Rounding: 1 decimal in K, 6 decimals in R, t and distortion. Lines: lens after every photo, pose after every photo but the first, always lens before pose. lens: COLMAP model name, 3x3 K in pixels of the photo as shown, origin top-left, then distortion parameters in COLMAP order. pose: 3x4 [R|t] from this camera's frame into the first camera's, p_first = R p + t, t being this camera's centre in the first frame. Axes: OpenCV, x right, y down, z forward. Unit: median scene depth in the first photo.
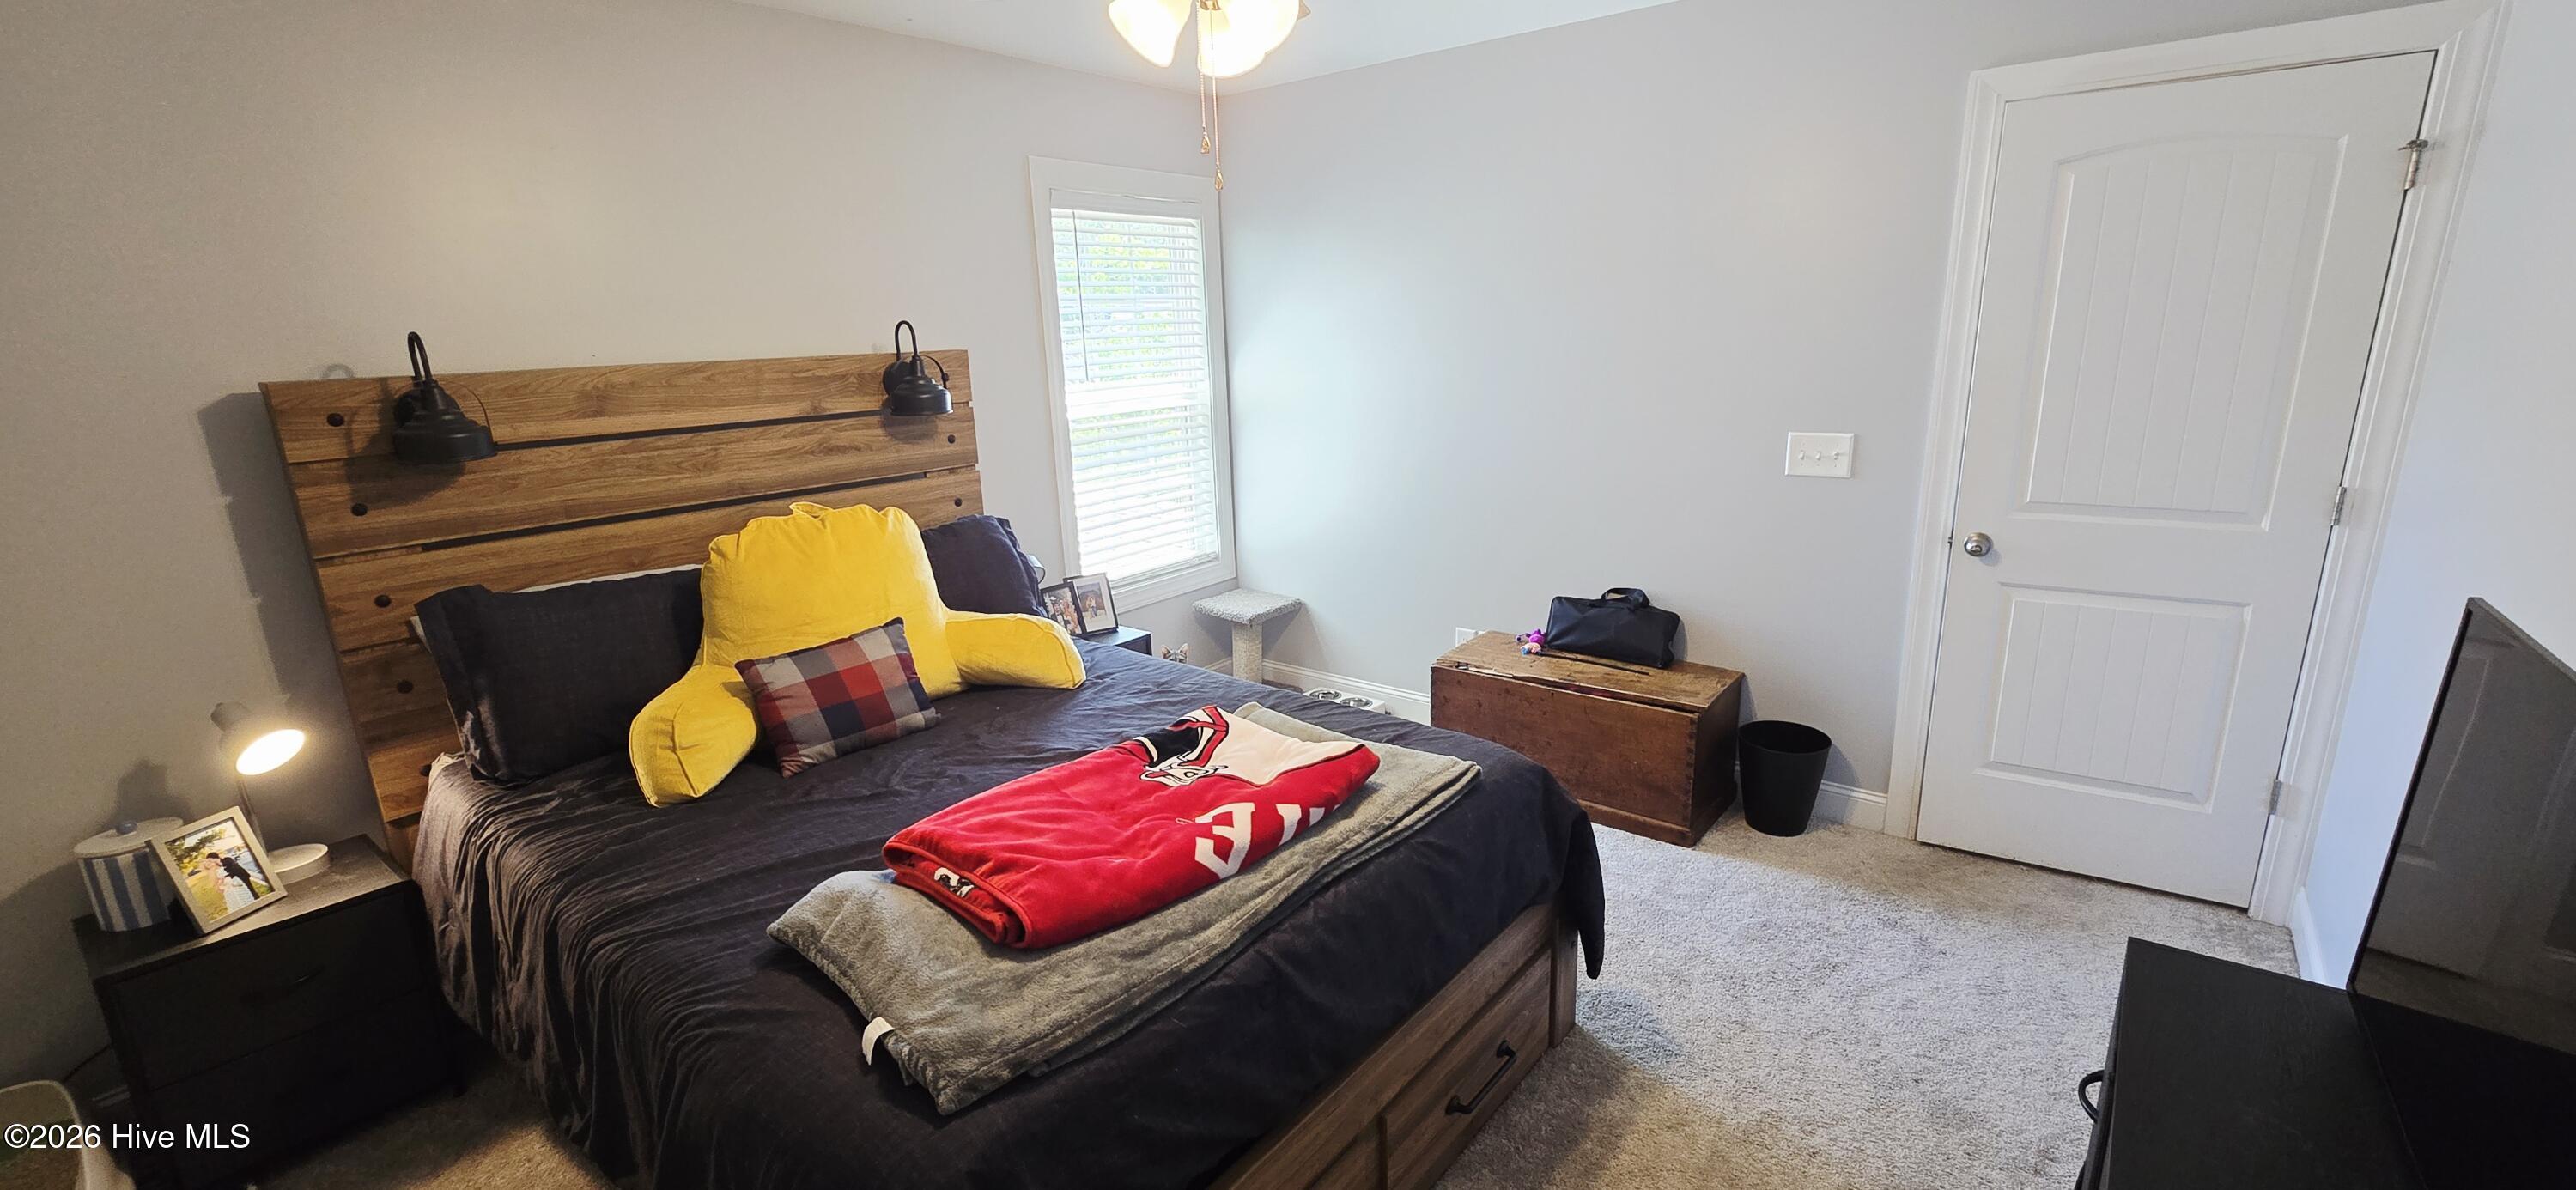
lens RADIAL K [[1058.2, 0, 1296.5], [0, 1058.2, 598.3], [0, 0, 1]] dist [-0.002642, -0.000346]
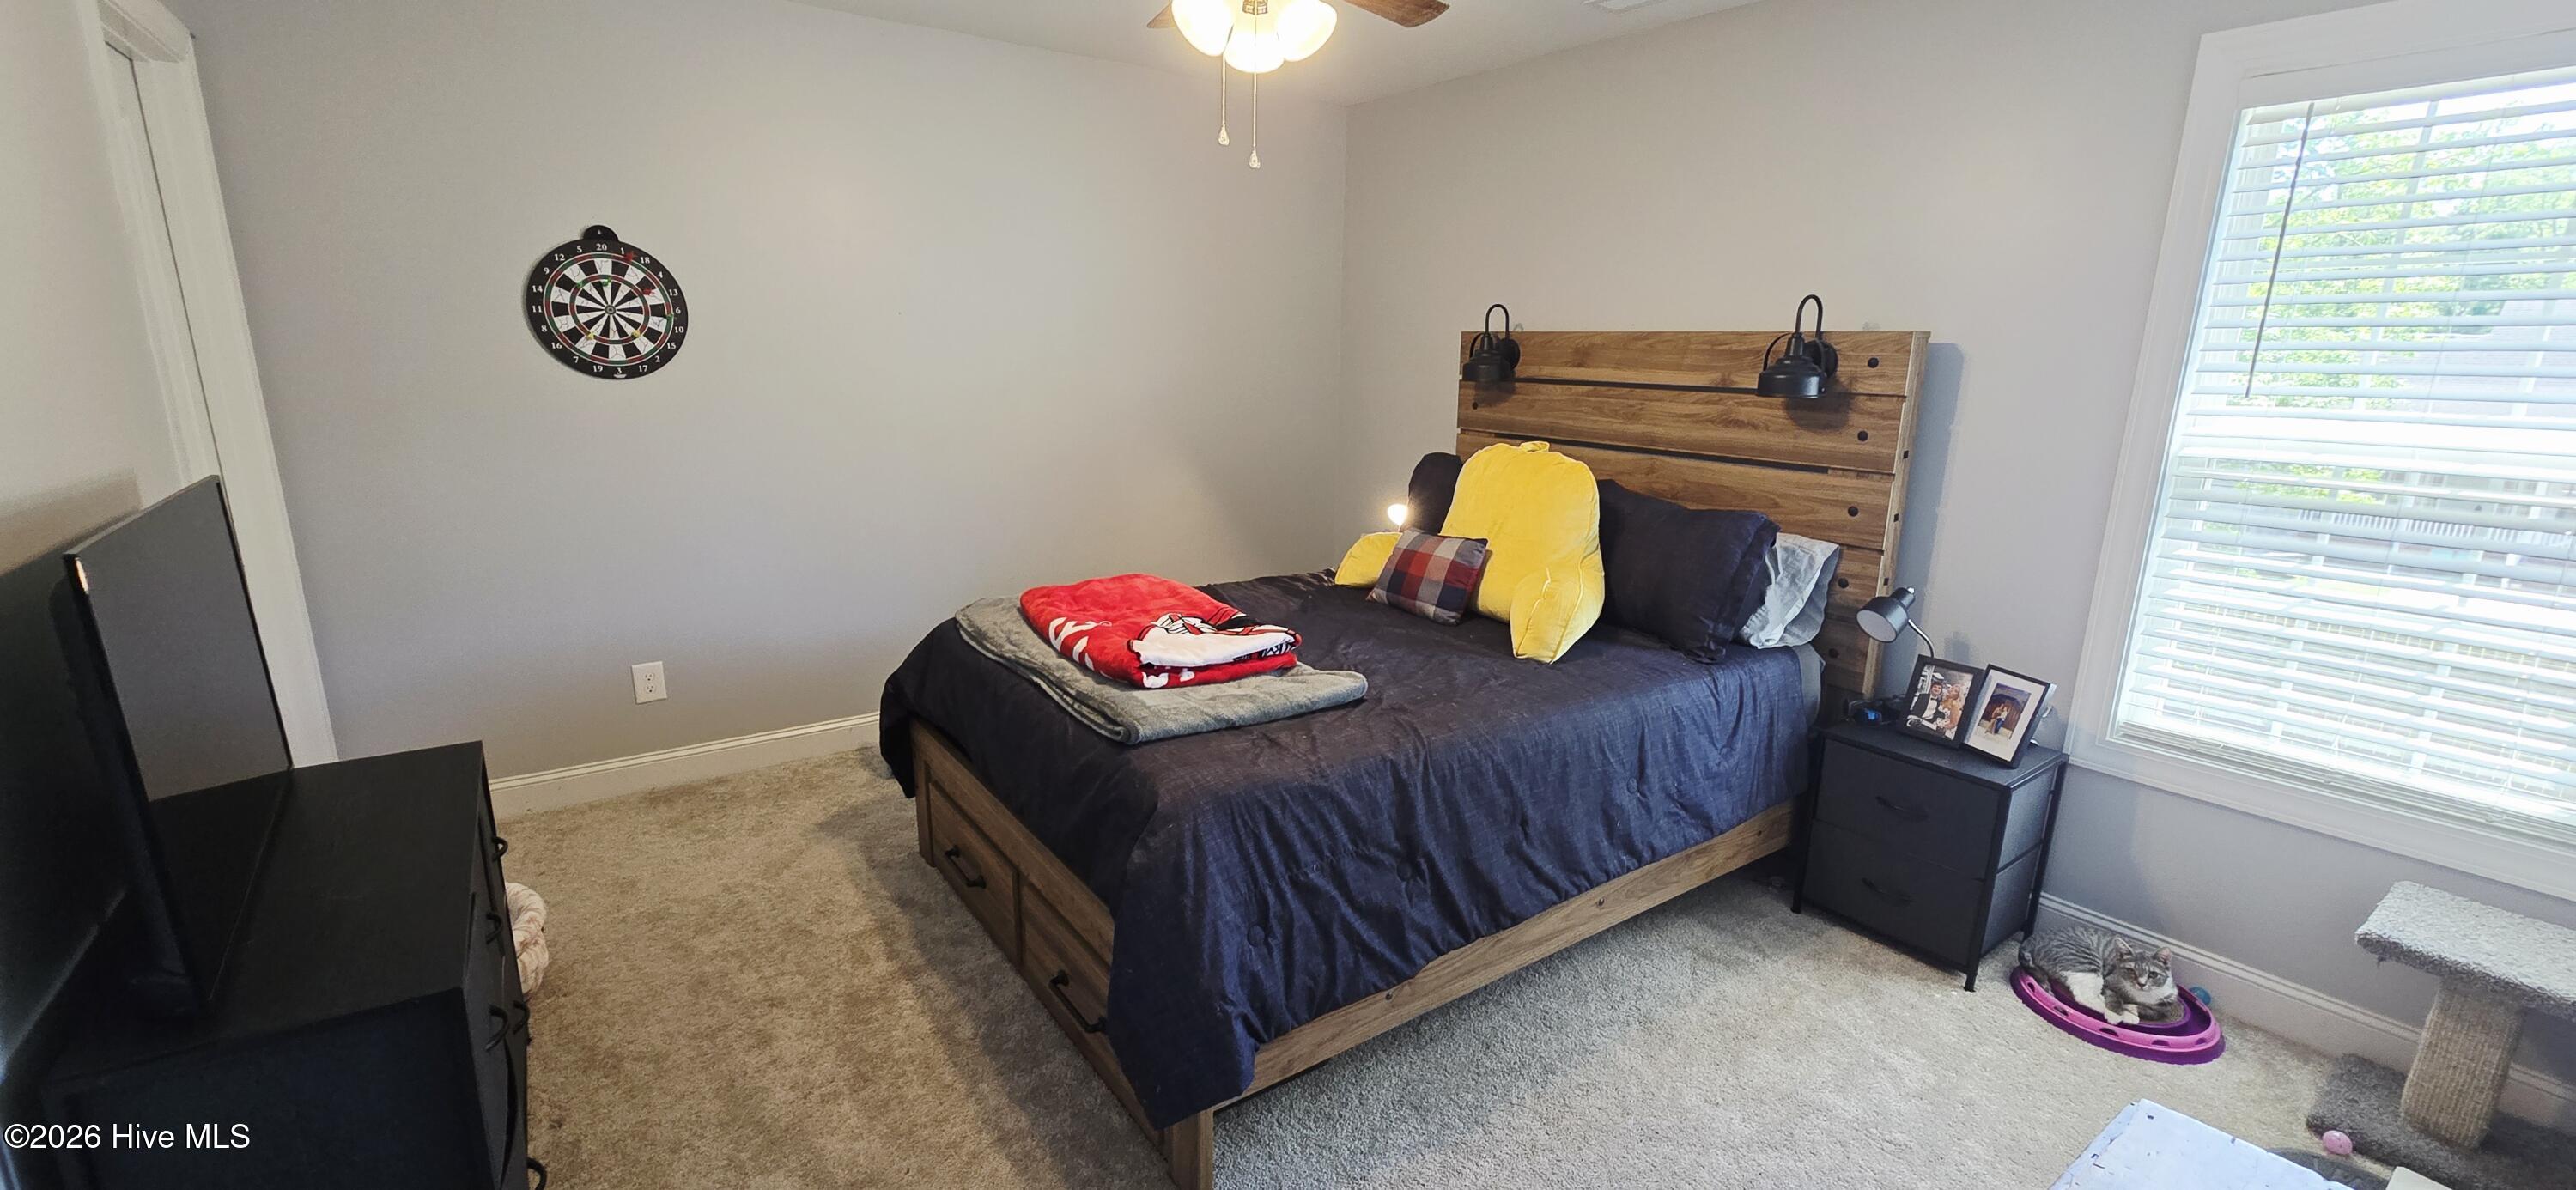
lens RADIAL K [[1058.2, 0, 1296.5], [0, 1058.2, 598.3], [0, 0, 1]] dist [-0.002642, -0.000346]
pose [[-0.264992, 0.247953, -0.931825, 0.683322], [-0.255570, 0.913751, 0.315822, -0.204696], [0.929765, 0.321837, -0.178768, 0.862881]]
